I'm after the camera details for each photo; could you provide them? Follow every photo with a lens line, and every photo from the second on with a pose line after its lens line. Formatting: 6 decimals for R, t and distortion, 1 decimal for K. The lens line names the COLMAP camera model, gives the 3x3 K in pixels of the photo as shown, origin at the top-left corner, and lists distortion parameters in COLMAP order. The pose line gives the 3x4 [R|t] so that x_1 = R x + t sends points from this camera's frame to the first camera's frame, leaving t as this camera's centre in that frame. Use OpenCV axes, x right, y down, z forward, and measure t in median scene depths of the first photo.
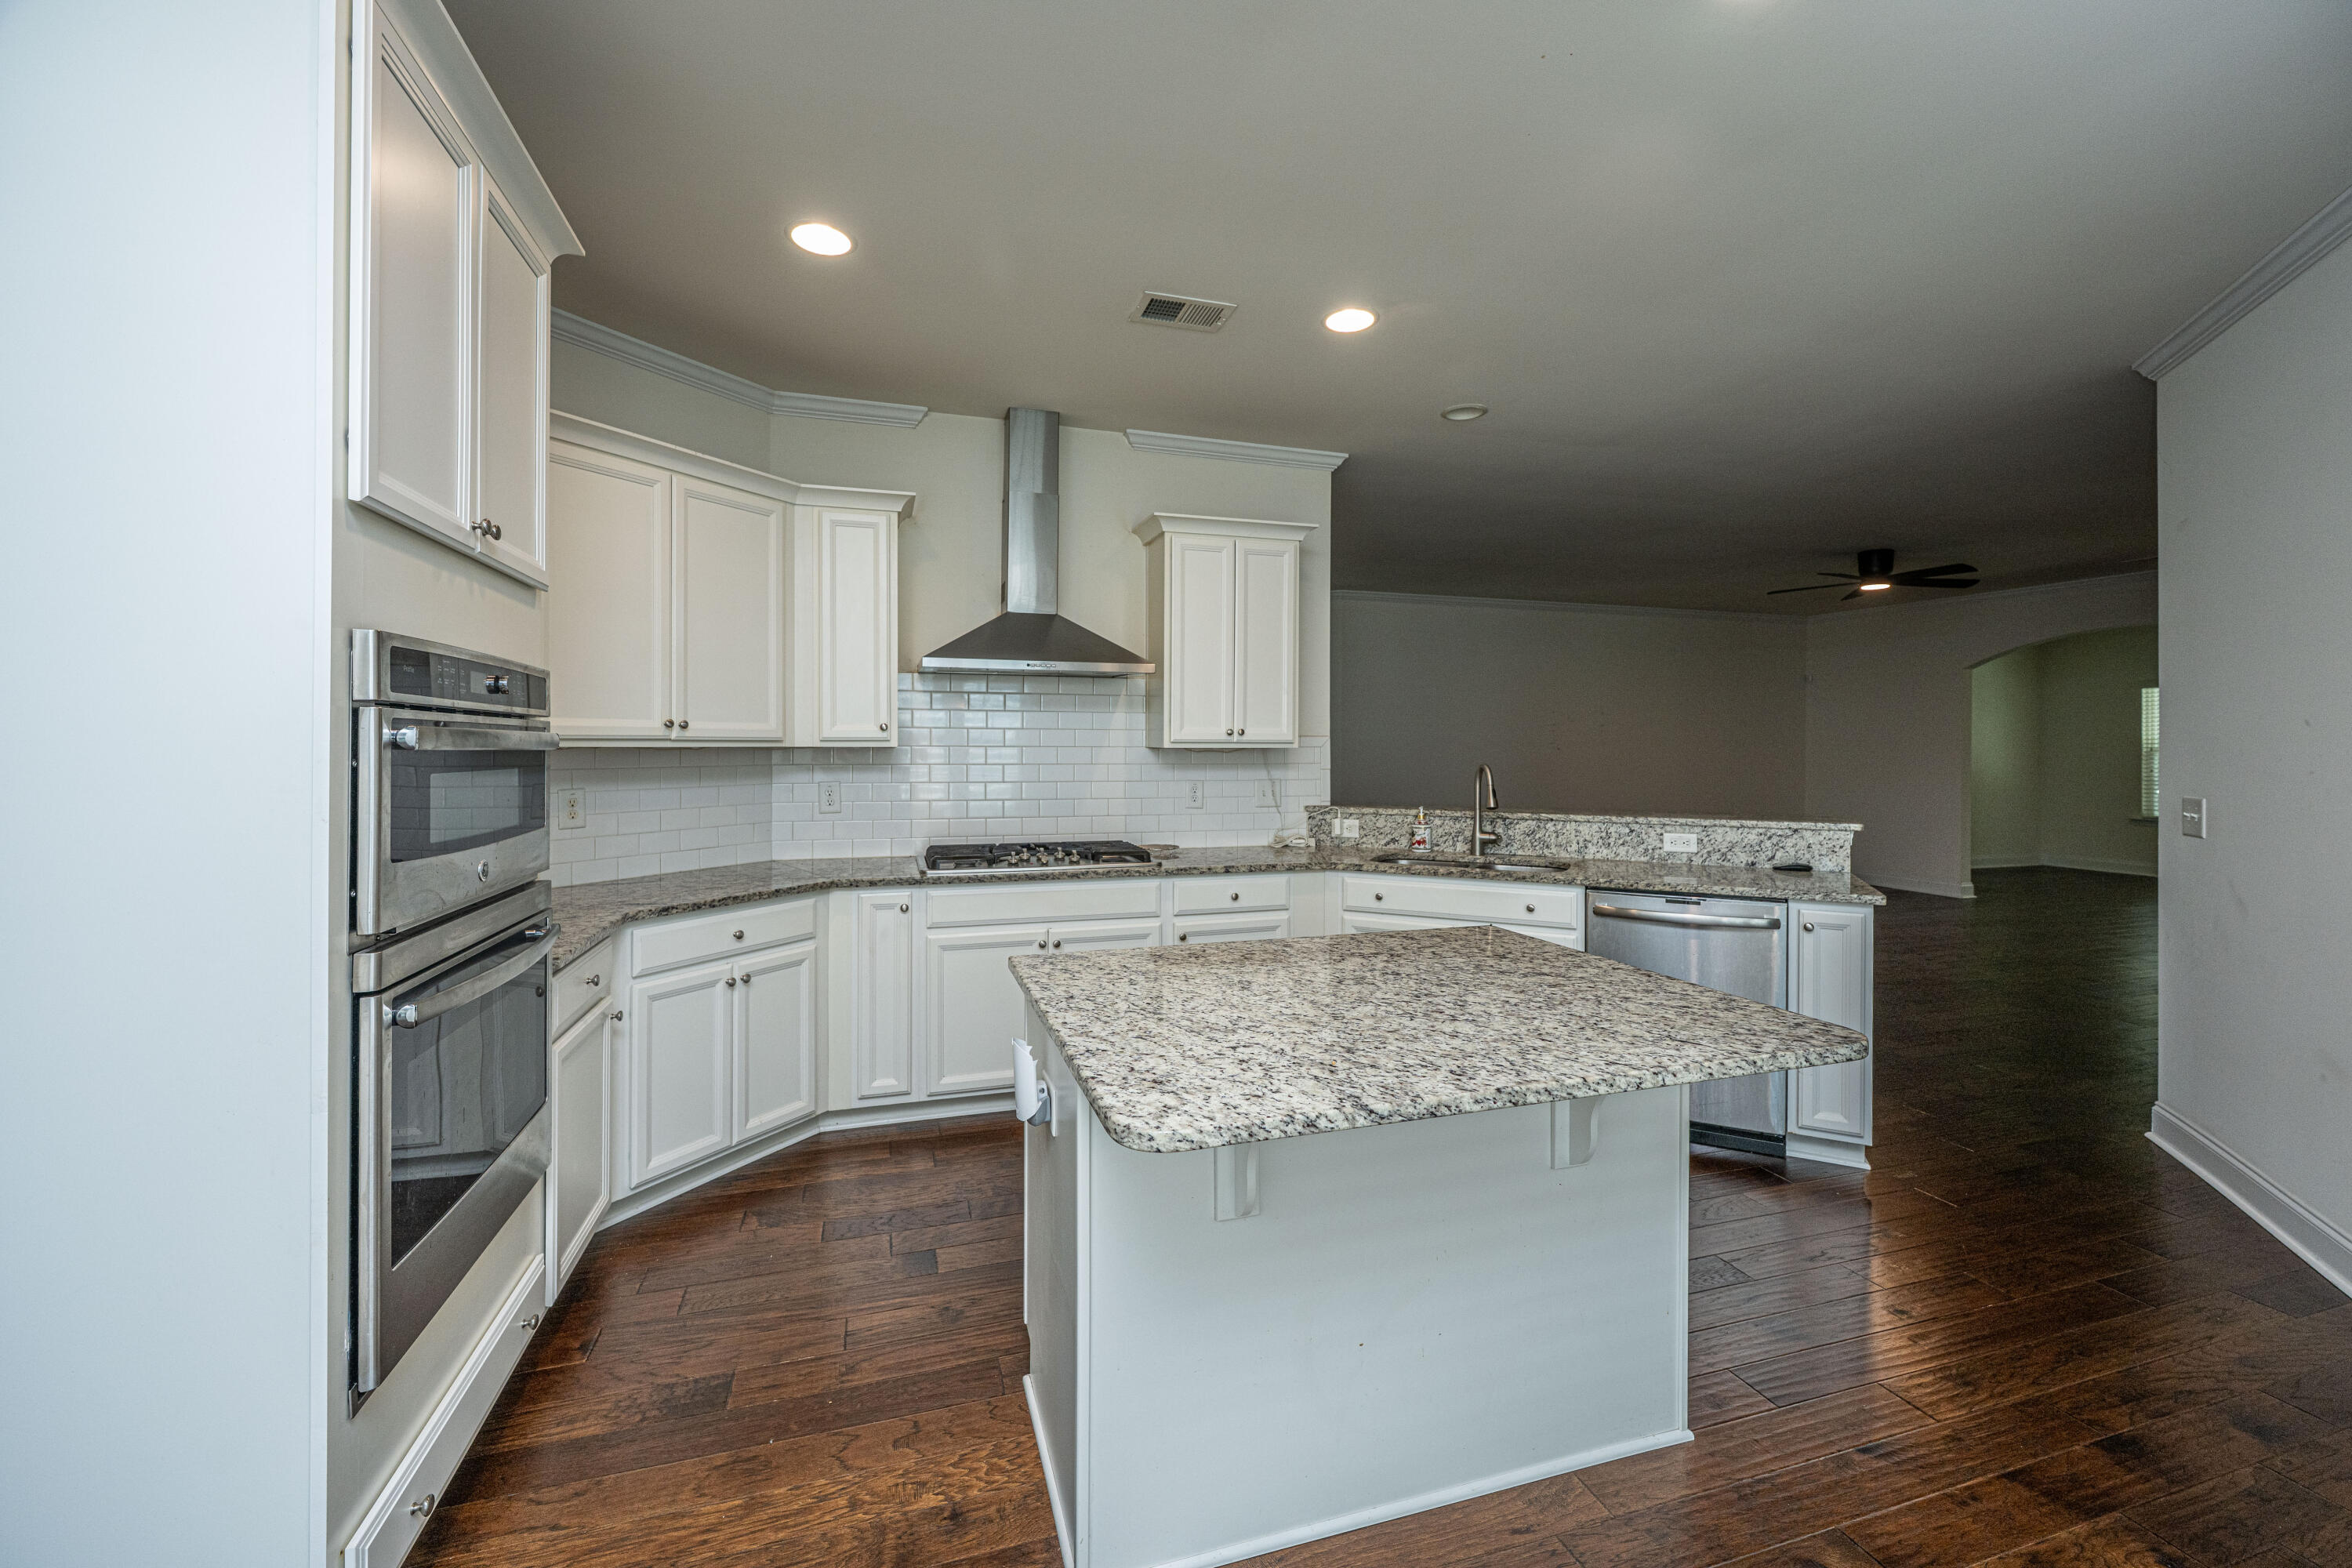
lens RADIAL K [[952.0, 0, 1170.9], [0, 952.0, 740.2], [0, 0, 1]] dist [0.000517, -0.000256]
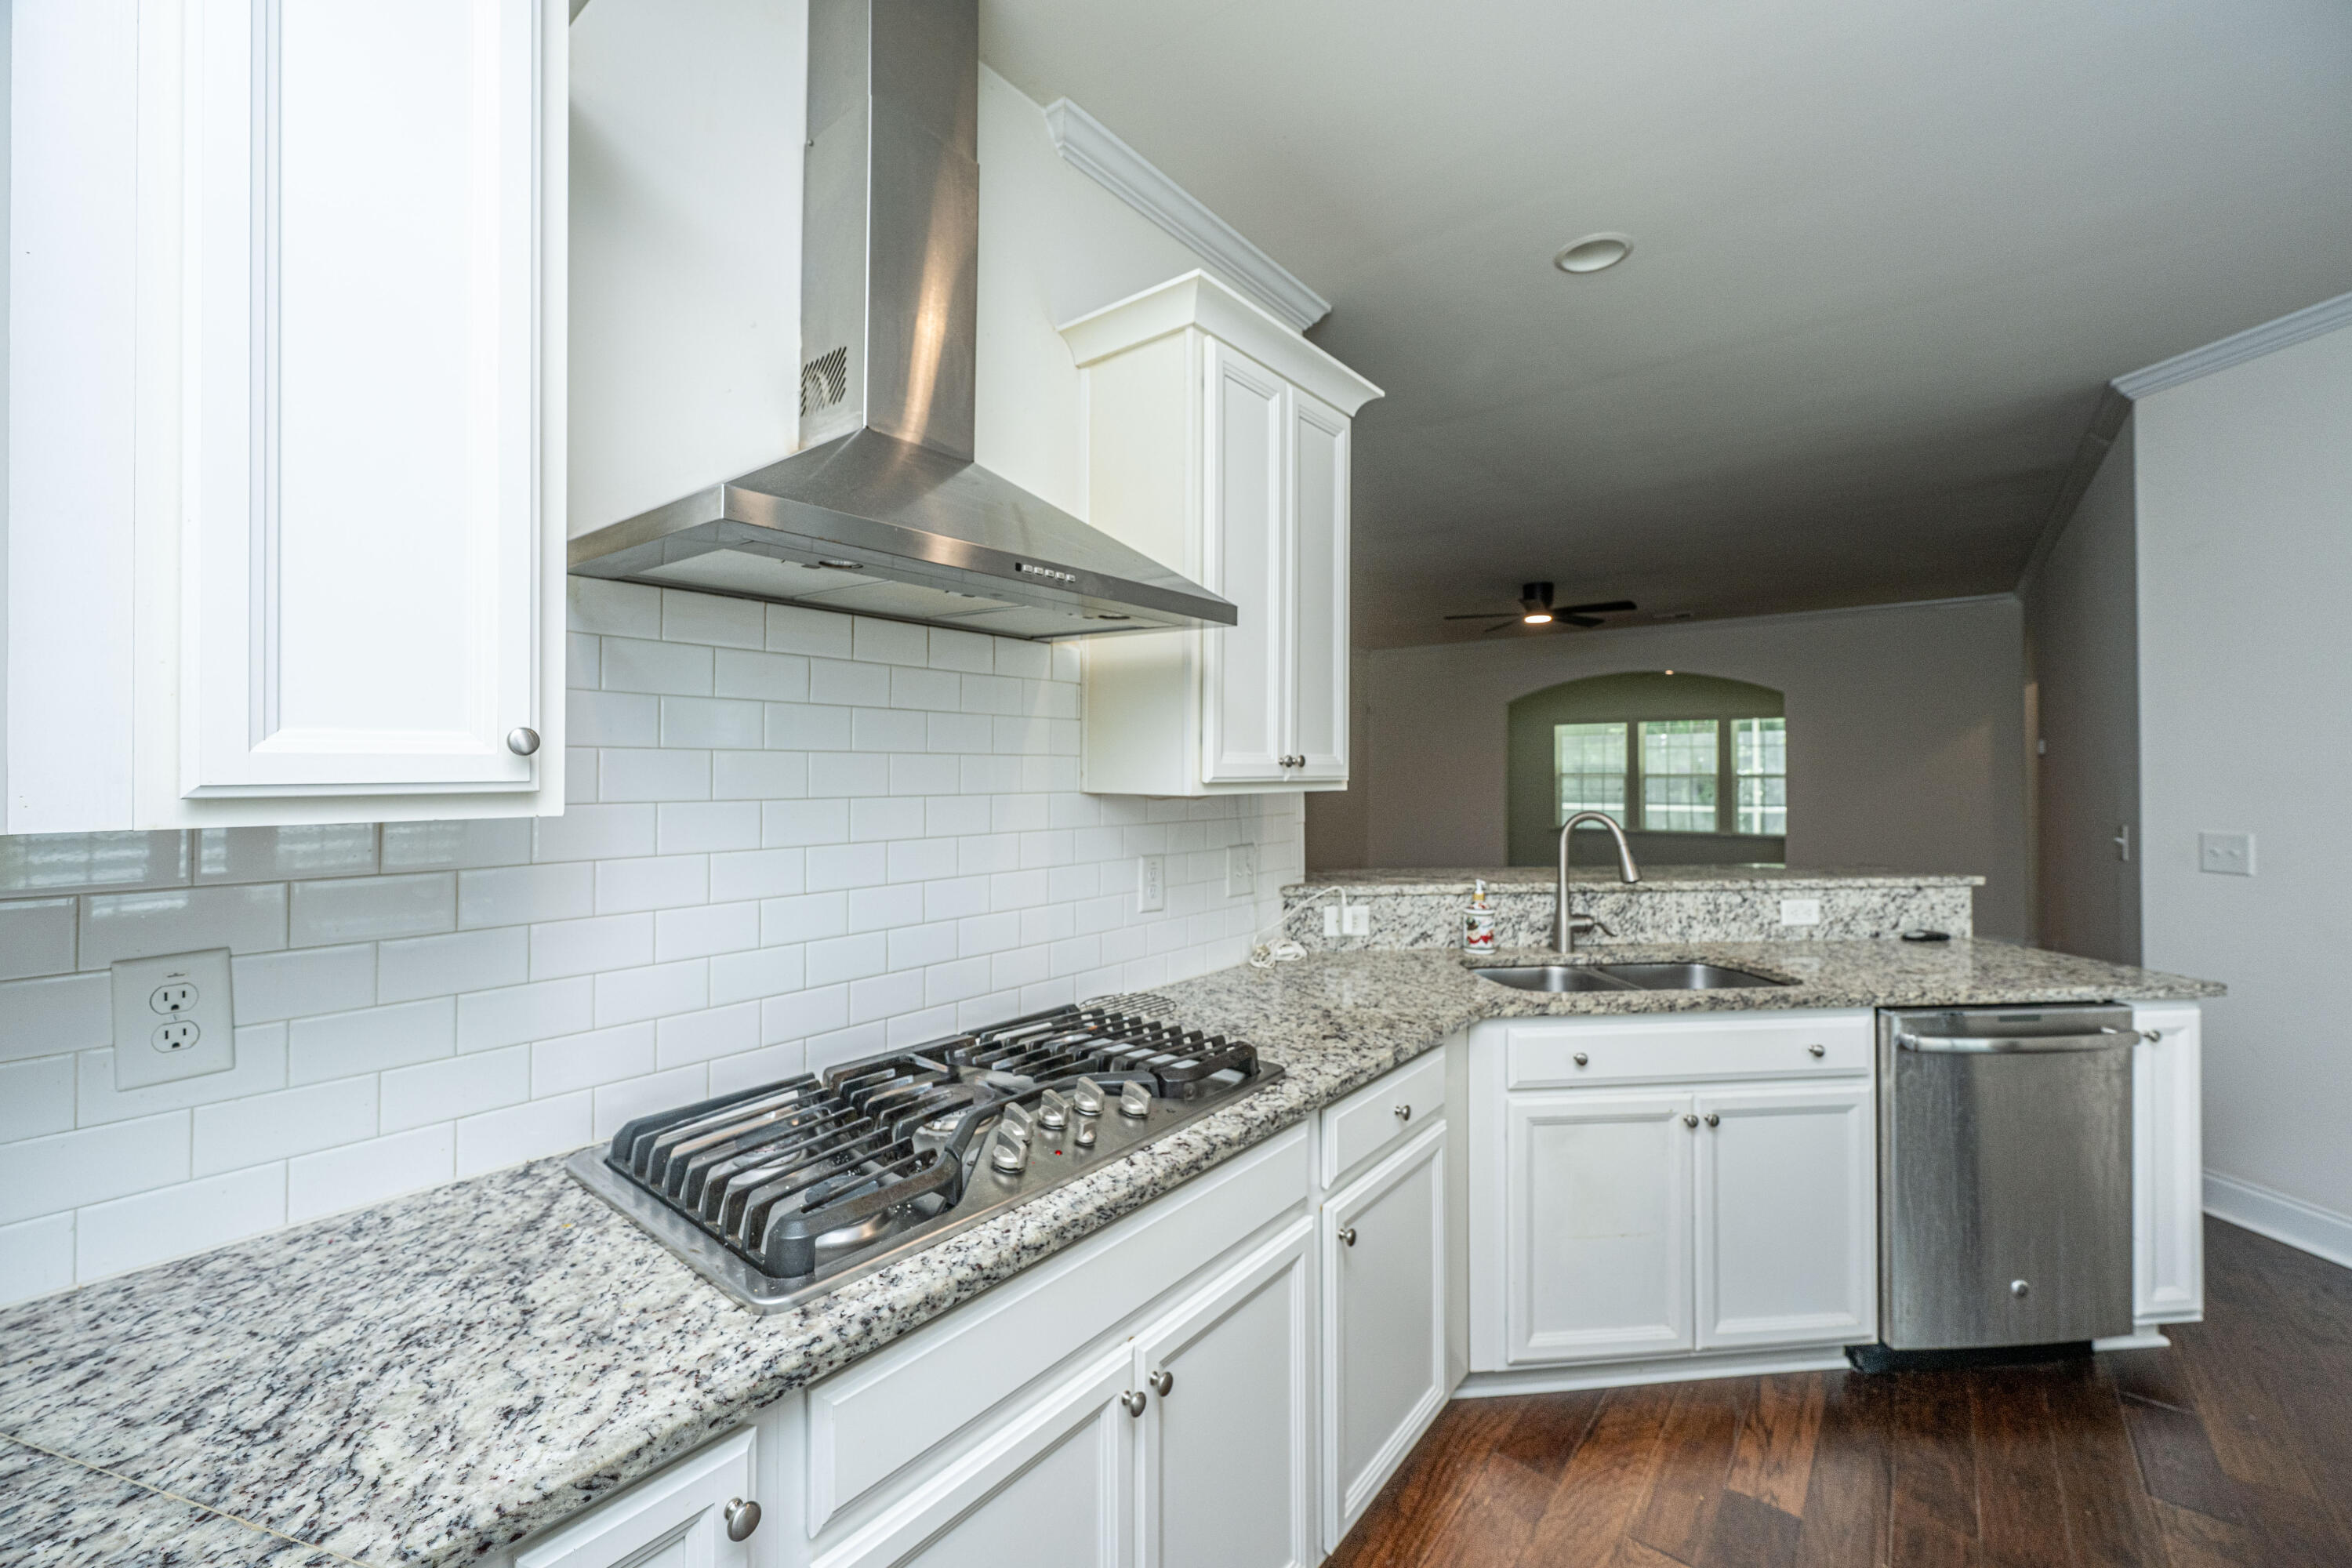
lens RADIAL K [[952.0, 0, 1169.9], [0, 952.0, 754.4], [0, 0, 1]] dist [0.000517, -0.000256]
pose [[0.837650, 0.005406, 0.546181, -0.285219], [-0.000925, 0.999964, -0.008479, -0.008309], [-0.546207, 0.006597, 0.837624, 0.667514]]
